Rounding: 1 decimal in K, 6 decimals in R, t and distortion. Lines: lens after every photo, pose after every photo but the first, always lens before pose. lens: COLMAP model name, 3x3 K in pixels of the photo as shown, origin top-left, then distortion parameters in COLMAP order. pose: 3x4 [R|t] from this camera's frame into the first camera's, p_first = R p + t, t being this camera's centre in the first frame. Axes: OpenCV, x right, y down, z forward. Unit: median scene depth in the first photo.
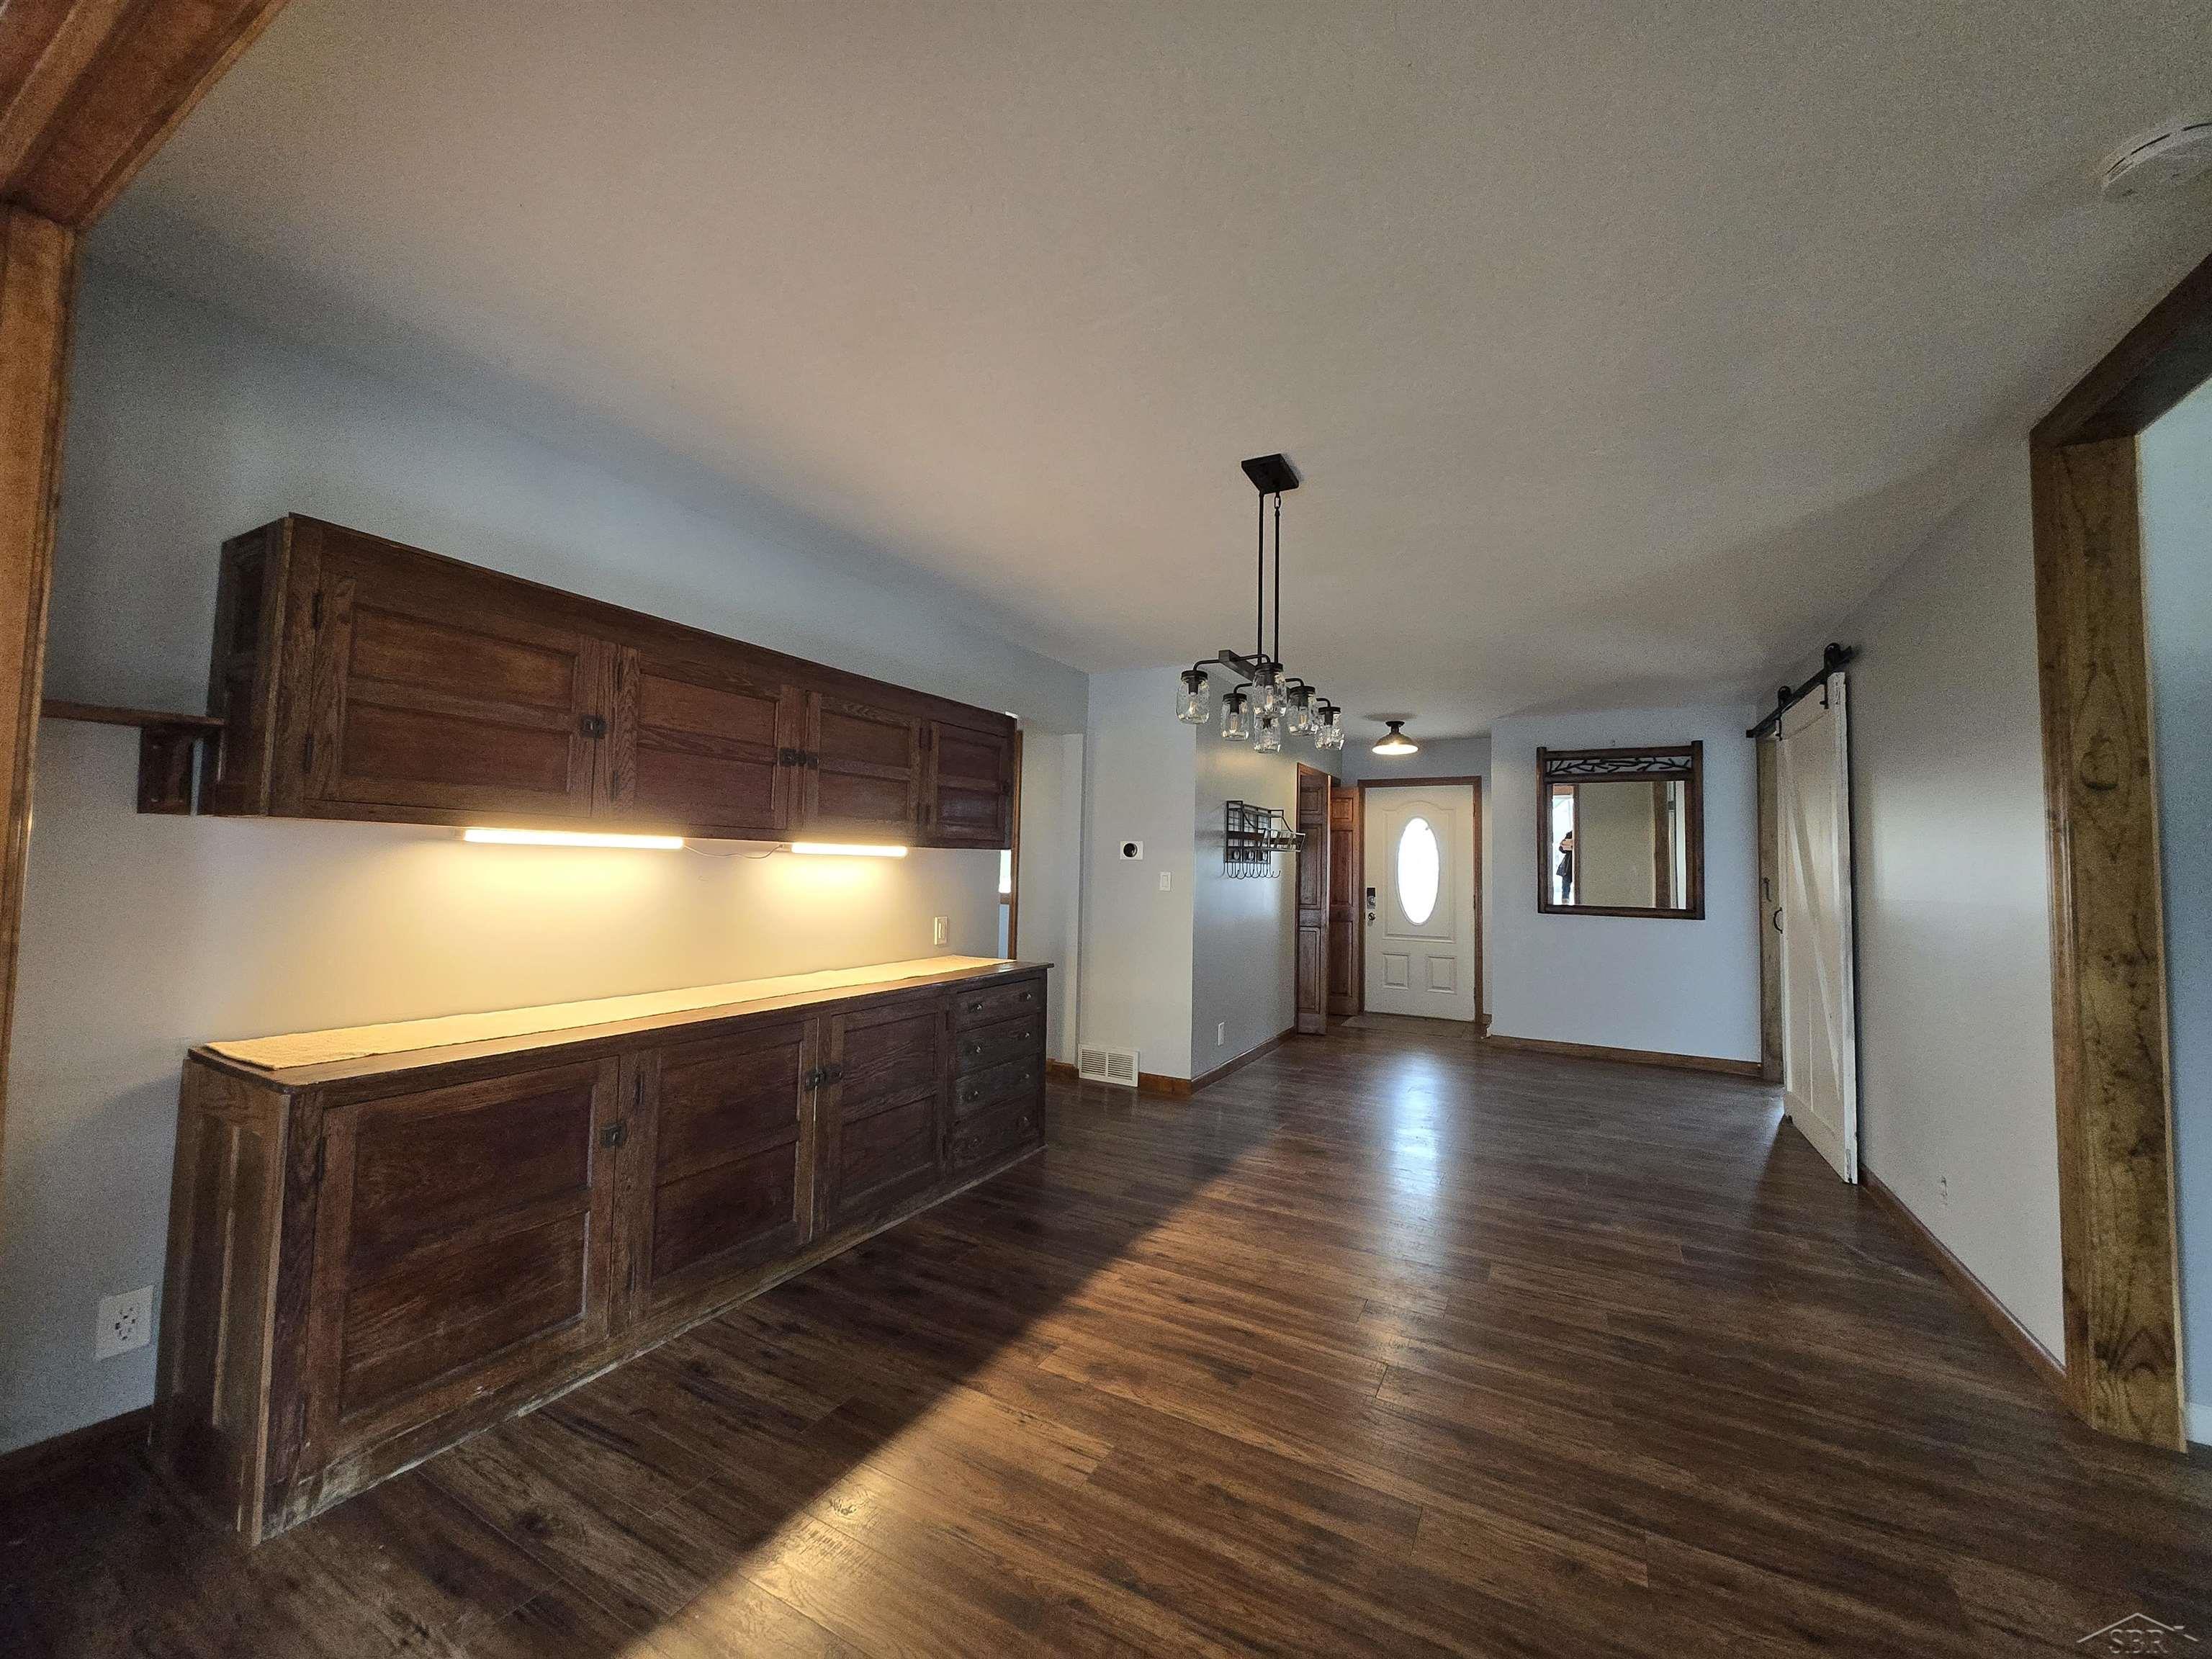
lens RADIAL K [[865.3, 0, 1100.6], [0, 865.3, 816.6], [0, 0, 1]] dist [0.001994, -0.000567]
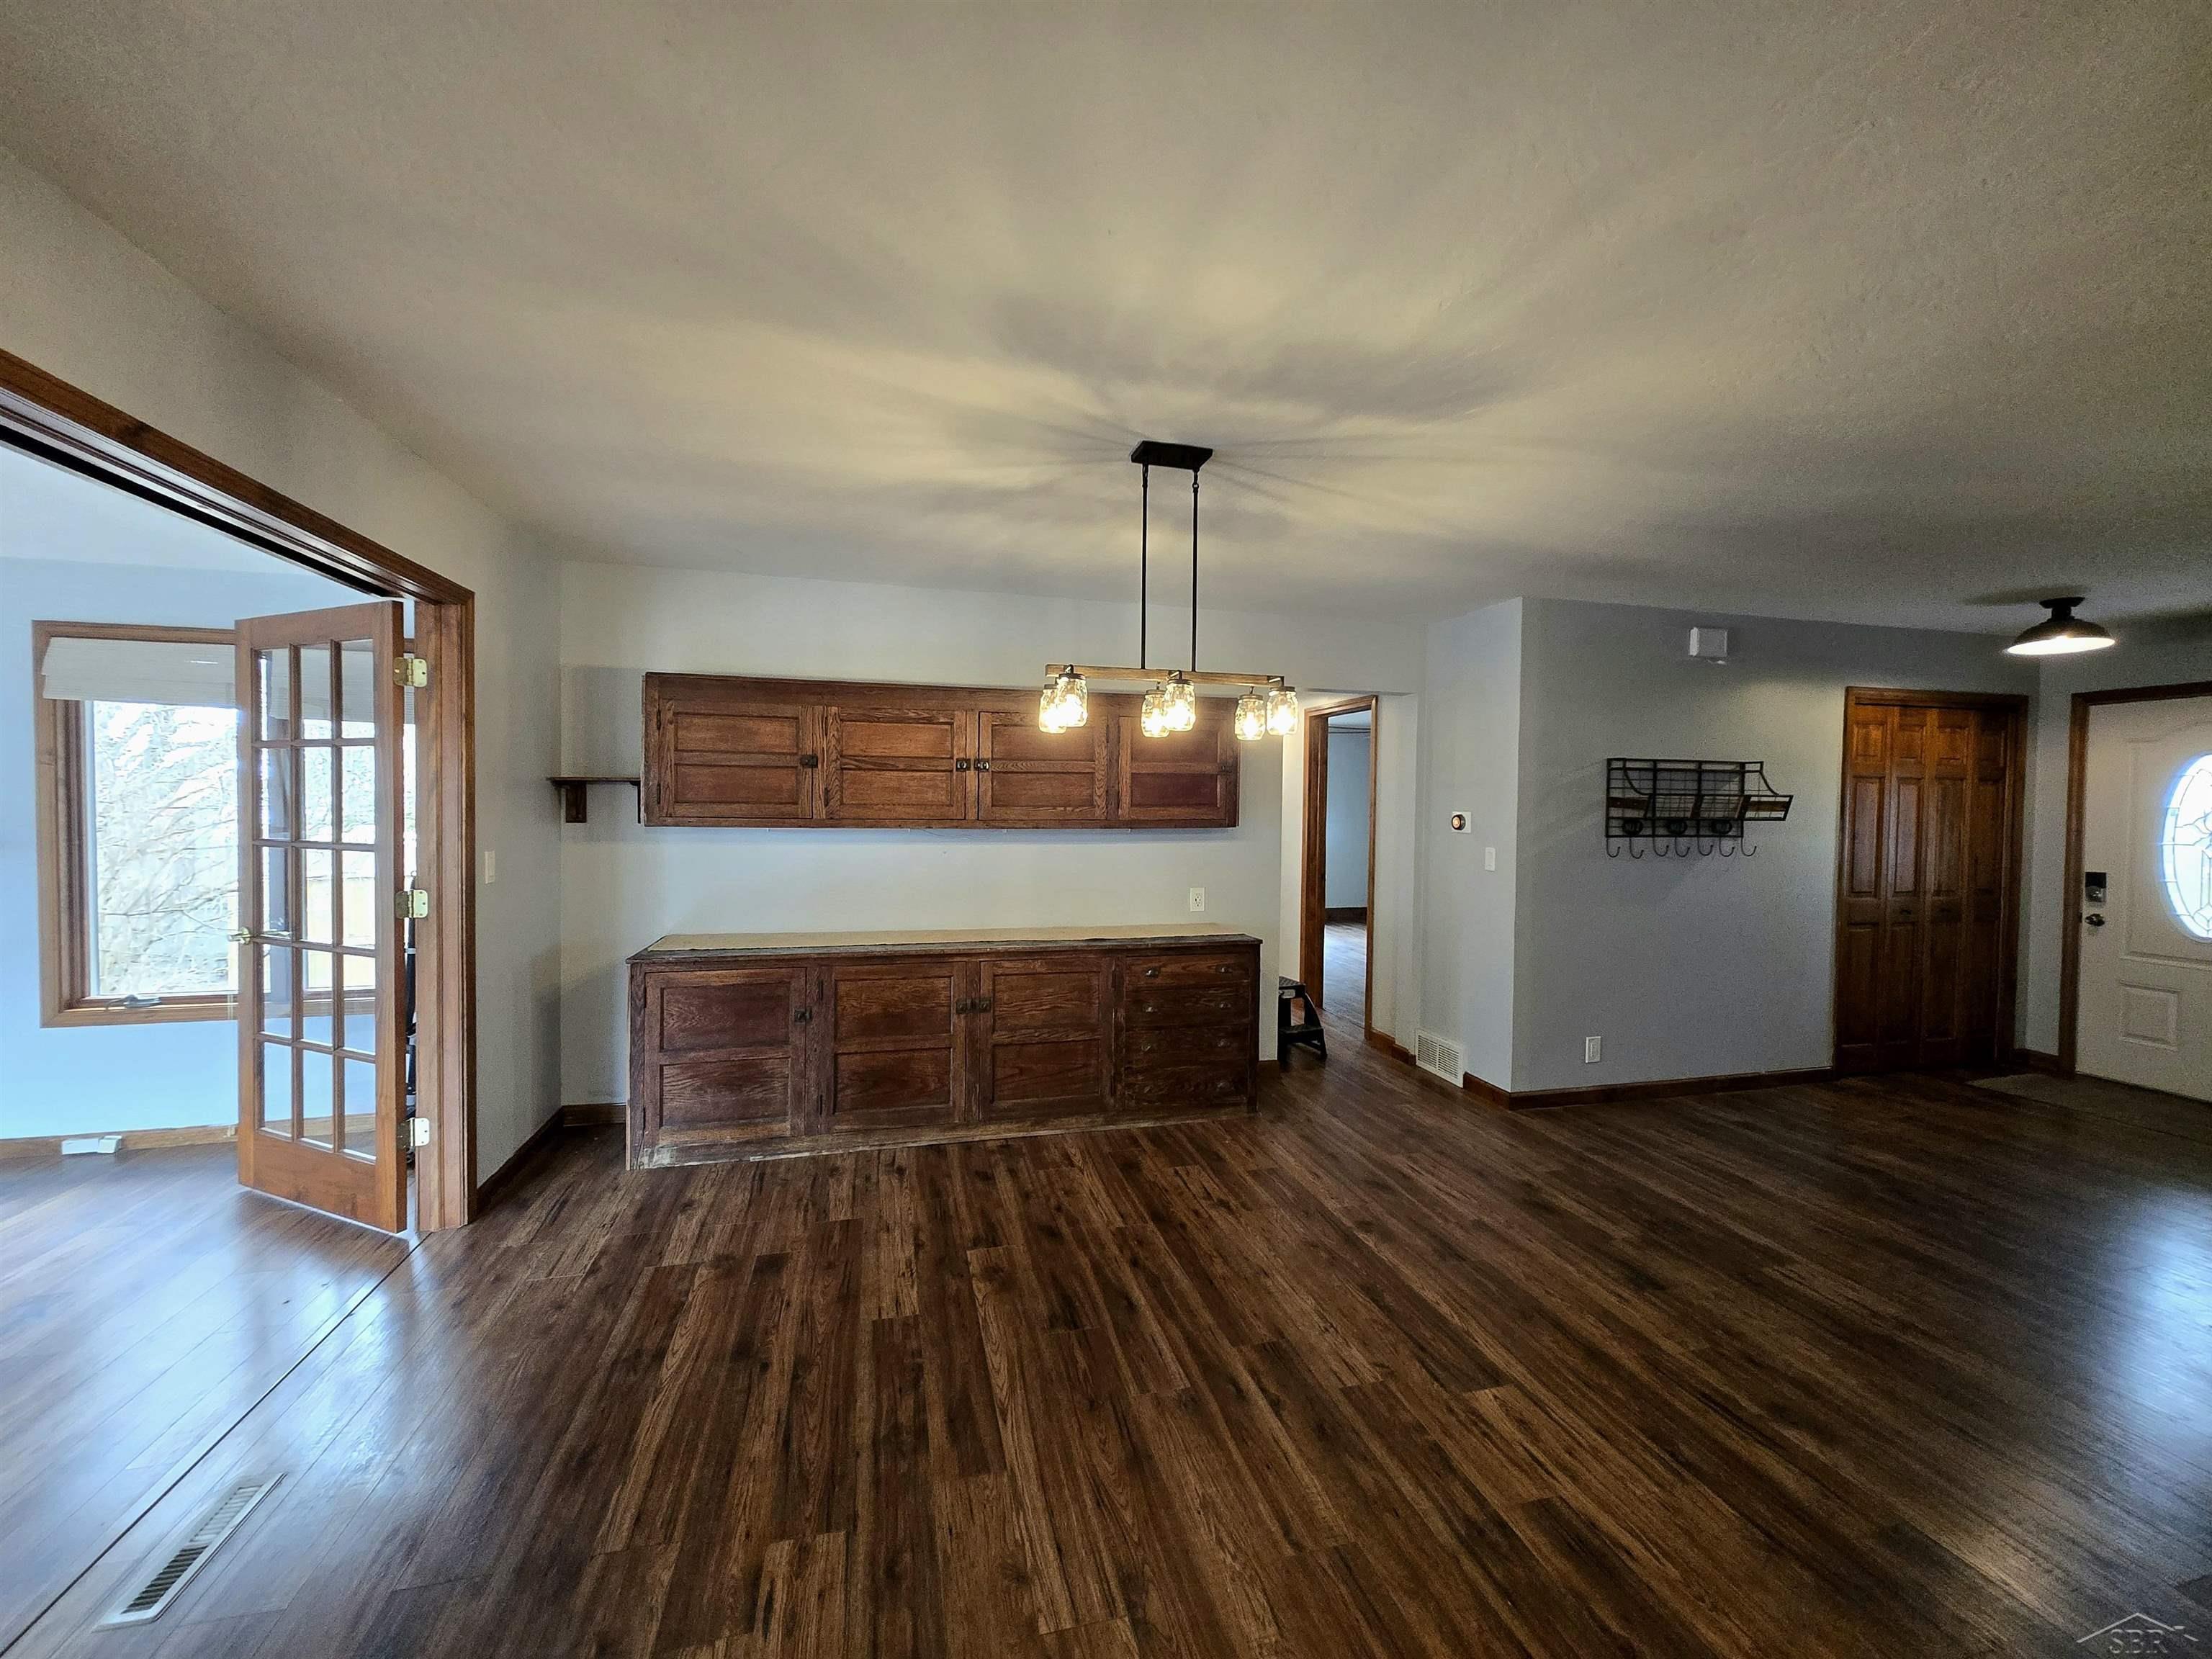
lens RADIAL K [[865.3, 0, 1100.6], [0, 865.3, 816.6], [0, 0, 1]] dist [0.001994, -0.000567]
pose [[0.686796, 0.001271, -0.726849, 1.008656], [0.045348, 0.997975, 0.044594, -0.053008], [0.725434, -0.063588, 0.685348, 0.316804]]
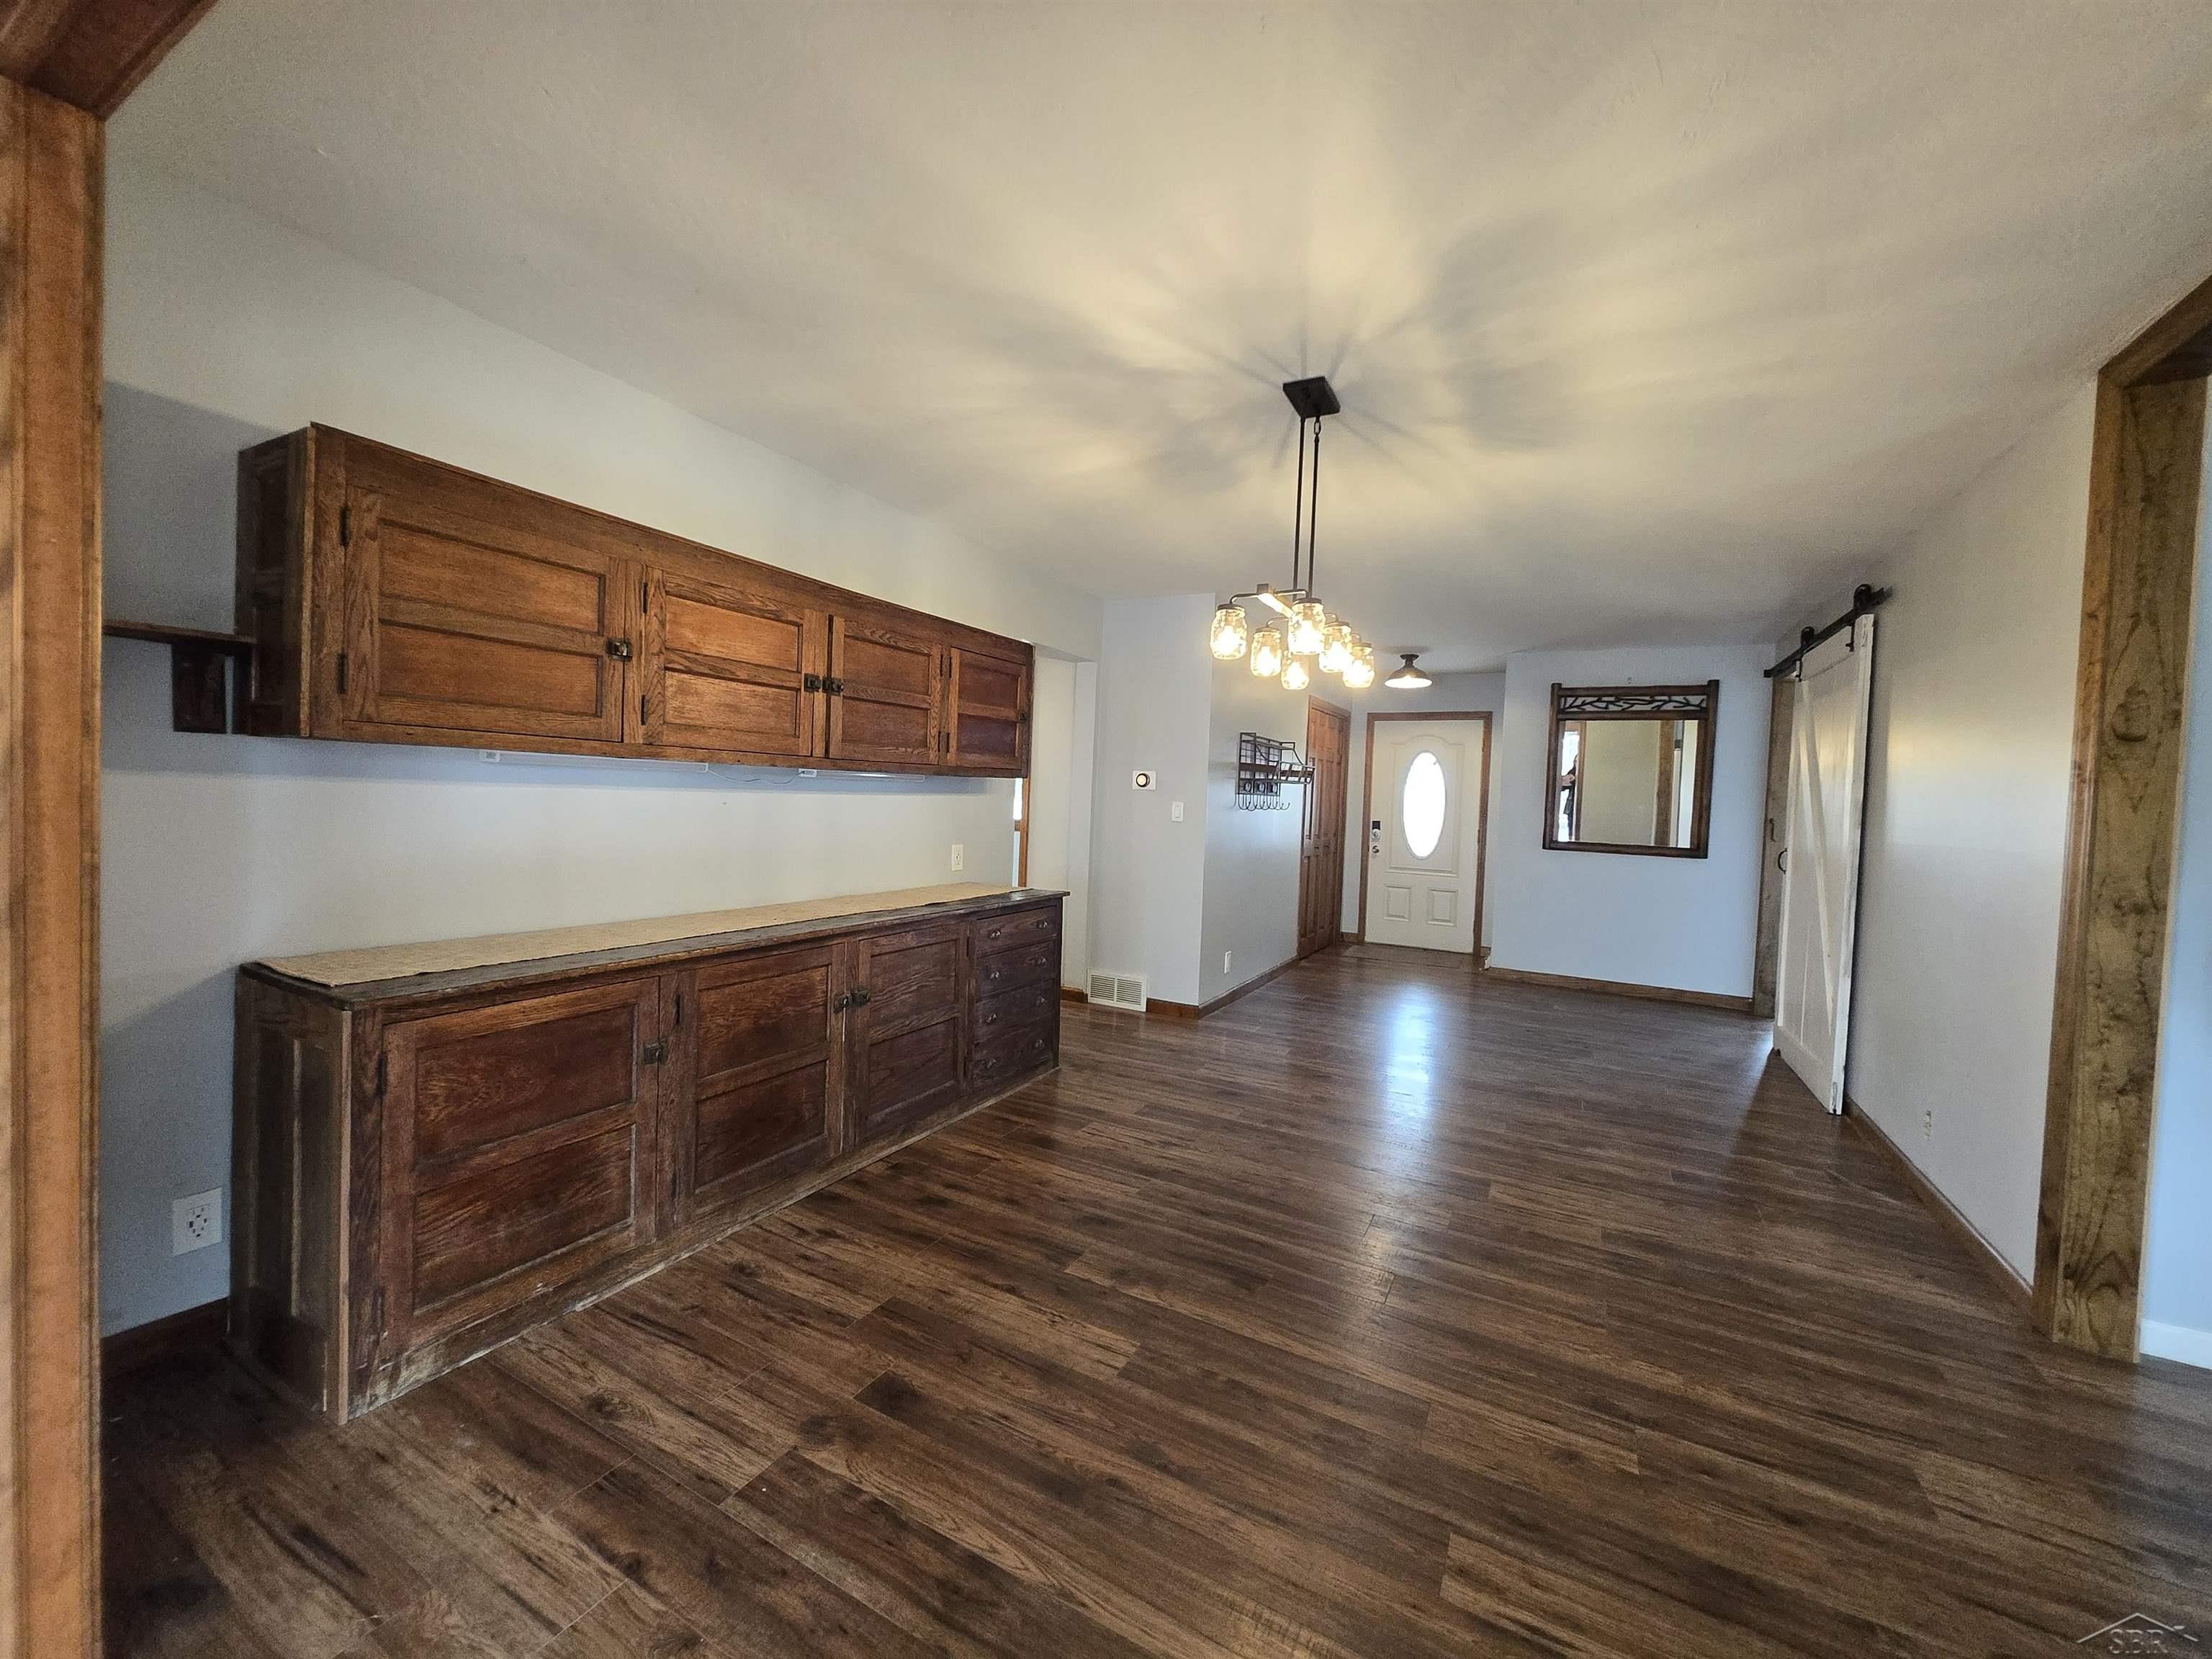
lens RADIAL K [[867.0, 0, 1103.9], [0, 867.0, 817.2], [0, 0, 1]] dist [0.002711, -0.000197]
pose [[0.999827, 0.017000, 0.007483, -0.042727], [-0.017575, 0.996220, 0.085072, -0.008179], [-0.006008, -0.085189, 0.996347, -0.007112]]
